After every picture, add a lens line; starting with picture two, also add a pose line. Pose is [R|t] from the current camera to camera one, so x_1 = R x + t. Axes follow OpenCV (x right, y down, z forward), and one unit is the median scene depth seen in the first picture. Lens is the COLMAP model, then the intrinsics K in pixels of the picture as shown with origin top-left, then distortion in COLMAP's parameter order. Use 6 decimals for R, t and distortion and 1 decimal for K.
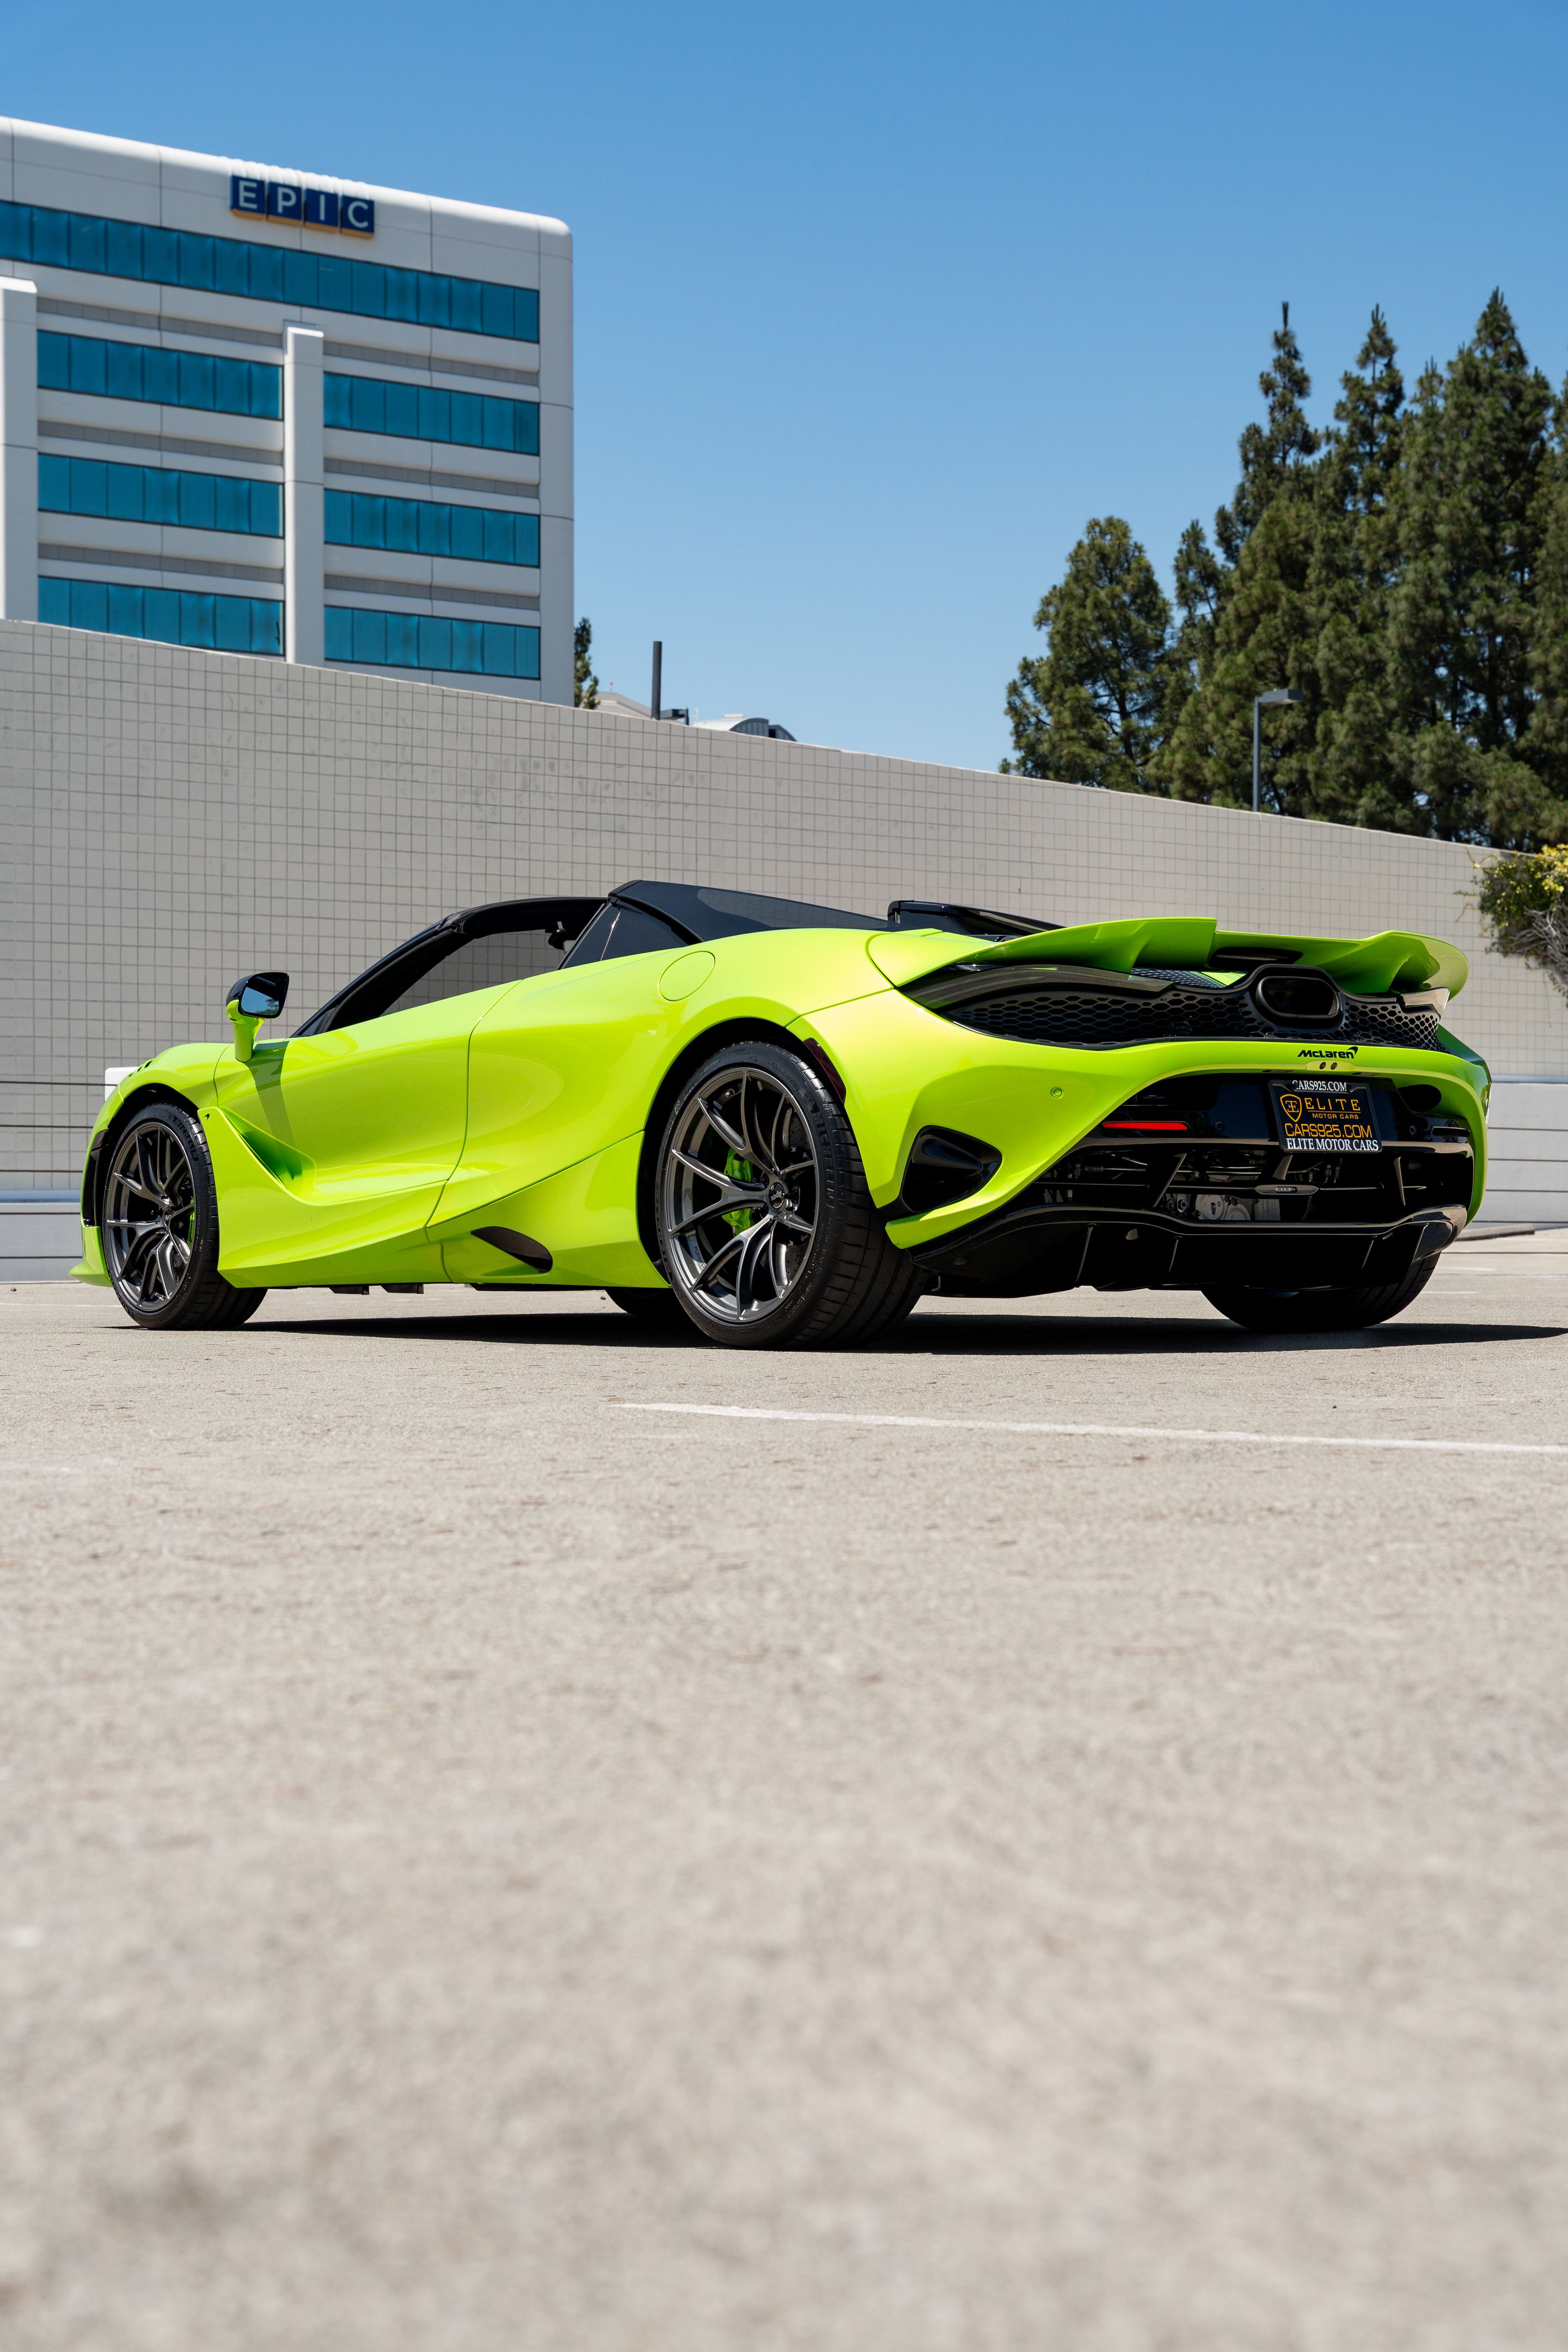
lens RADIAL K [[4180.3, 0, 818.4], [0, 4180.3, 1237.7], [0, 0, 1]] dist [0.044840, 0.198537]
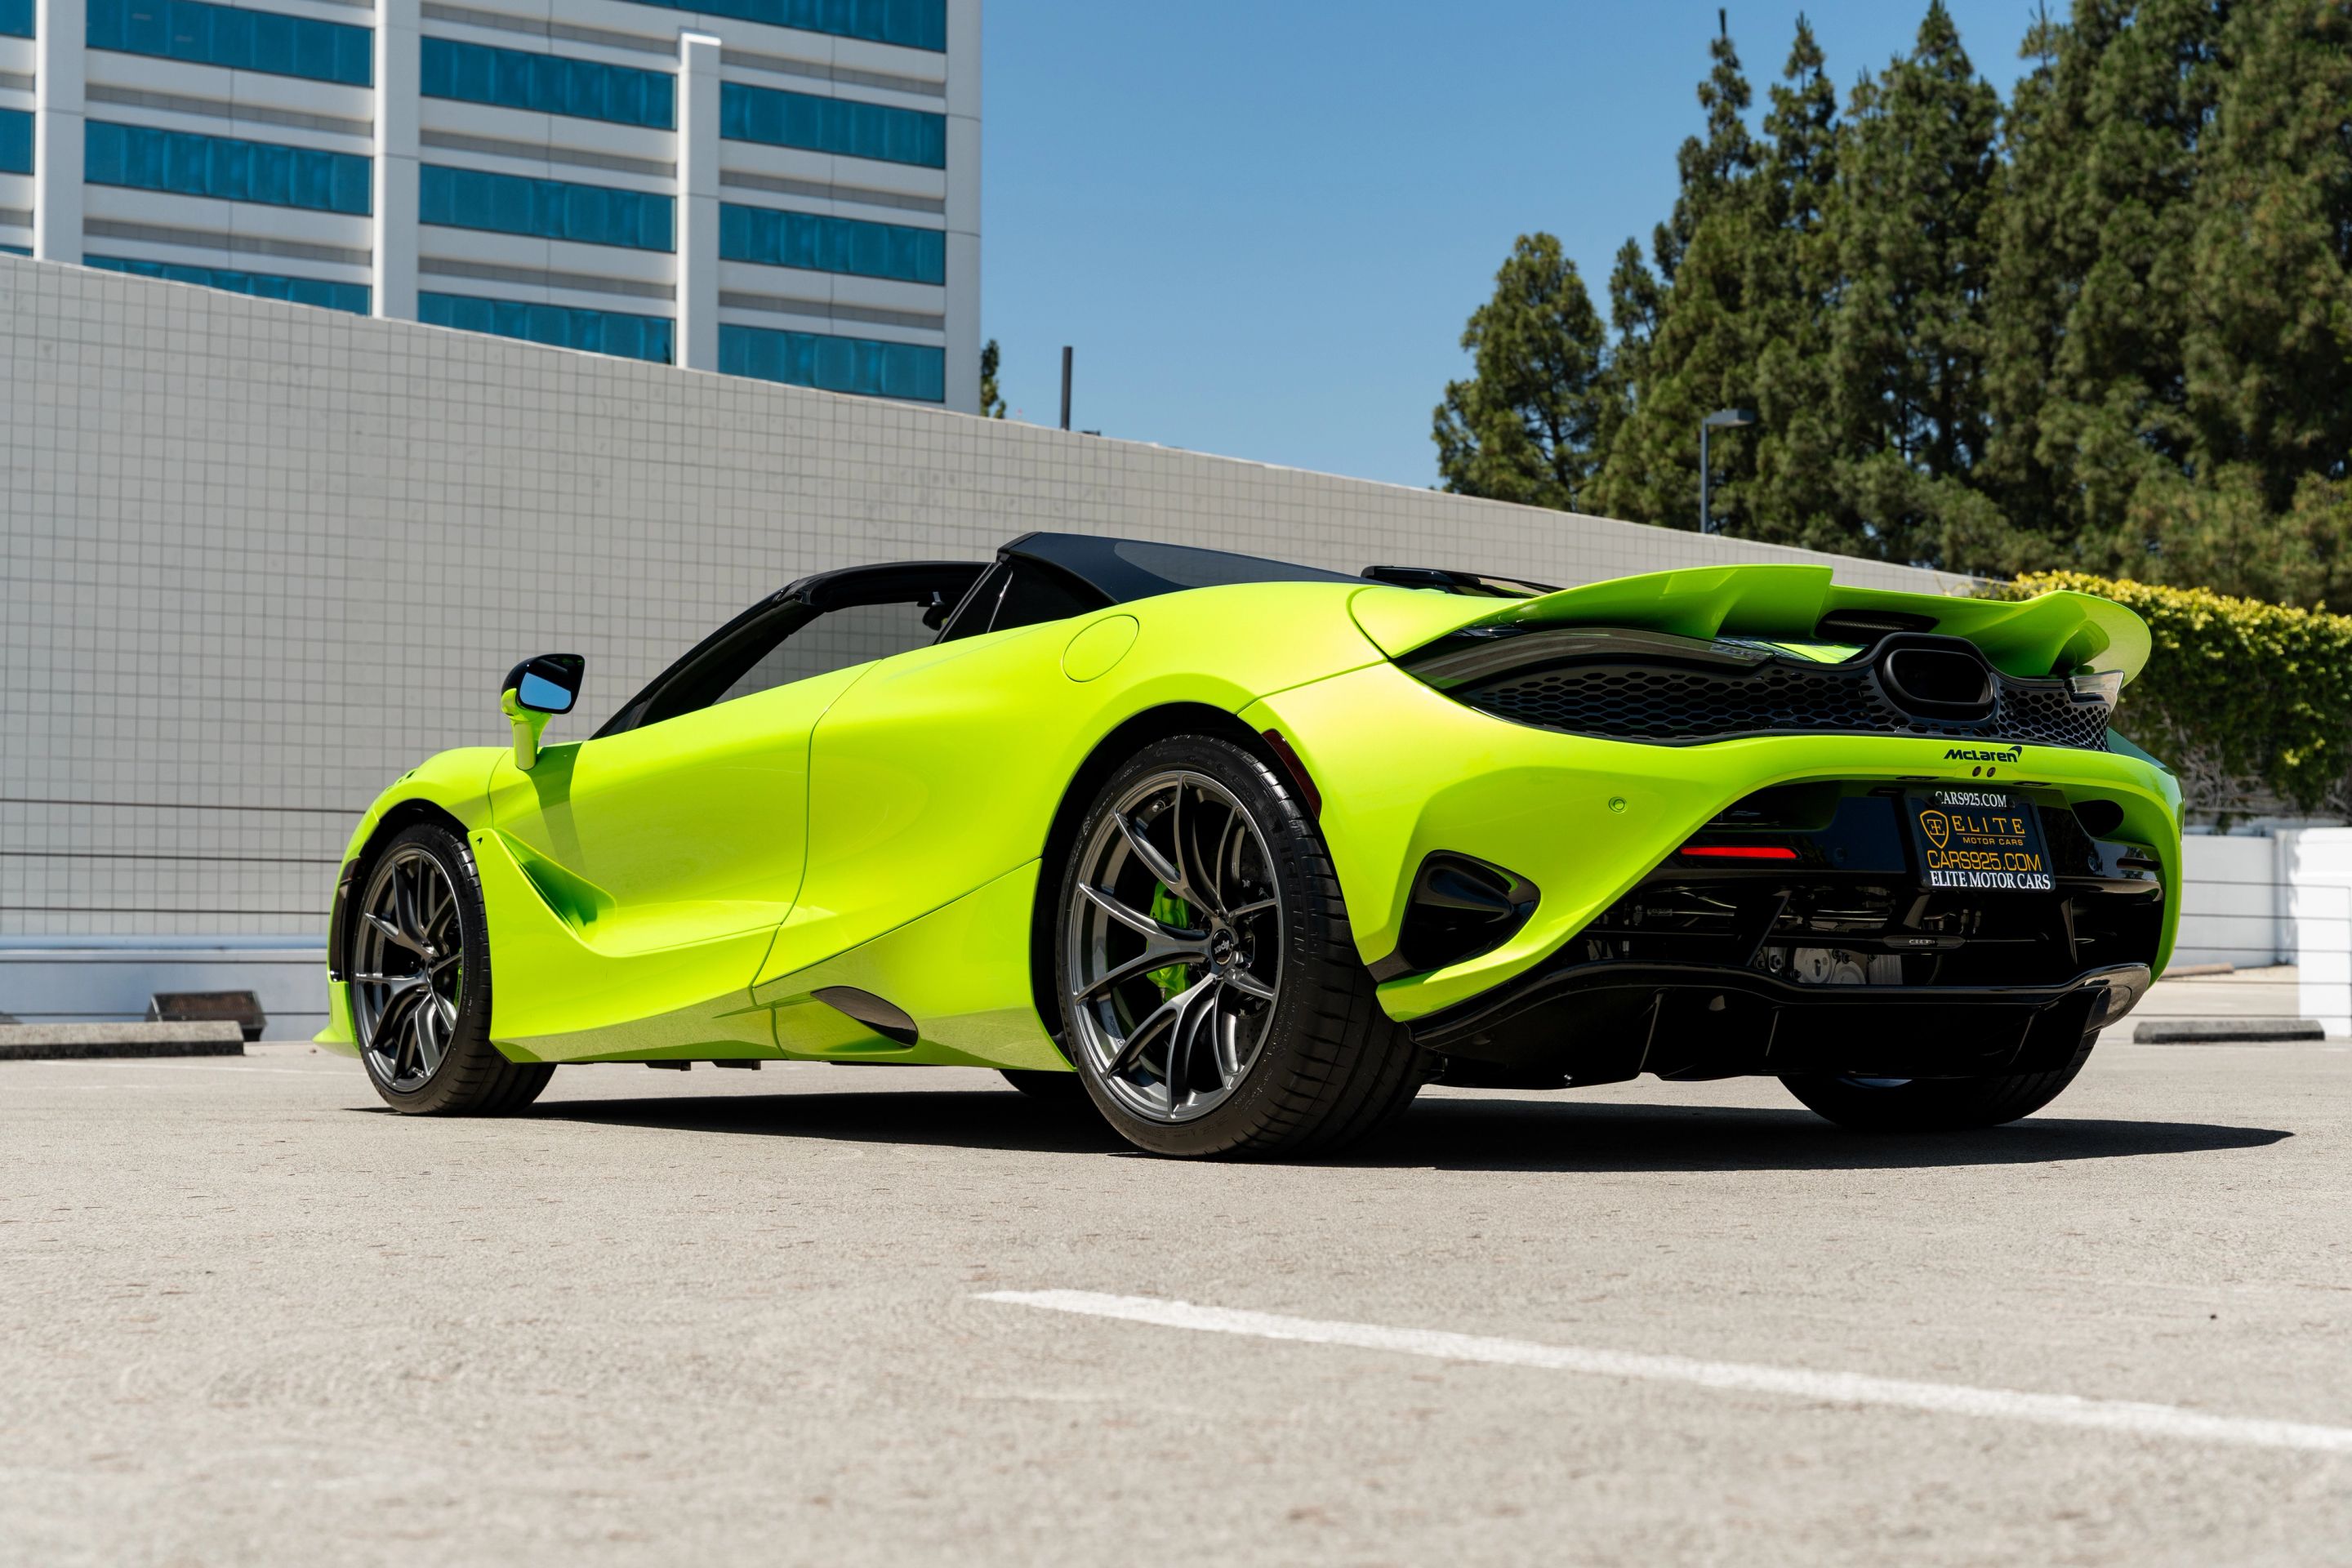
lens RADIAL K [[4180.3, 0, 1245.2], [0, 4180.3, 776.7], [0, 0, 1]] dist [0.044840, 0.198537]
pose [[0.999979, 0.004478, 0.004609, -0.004117], [-0.004242, 0.998740, -0.049998, -0.001426], [-0.004827, 0.049978, 0.998739, 0.117468]]
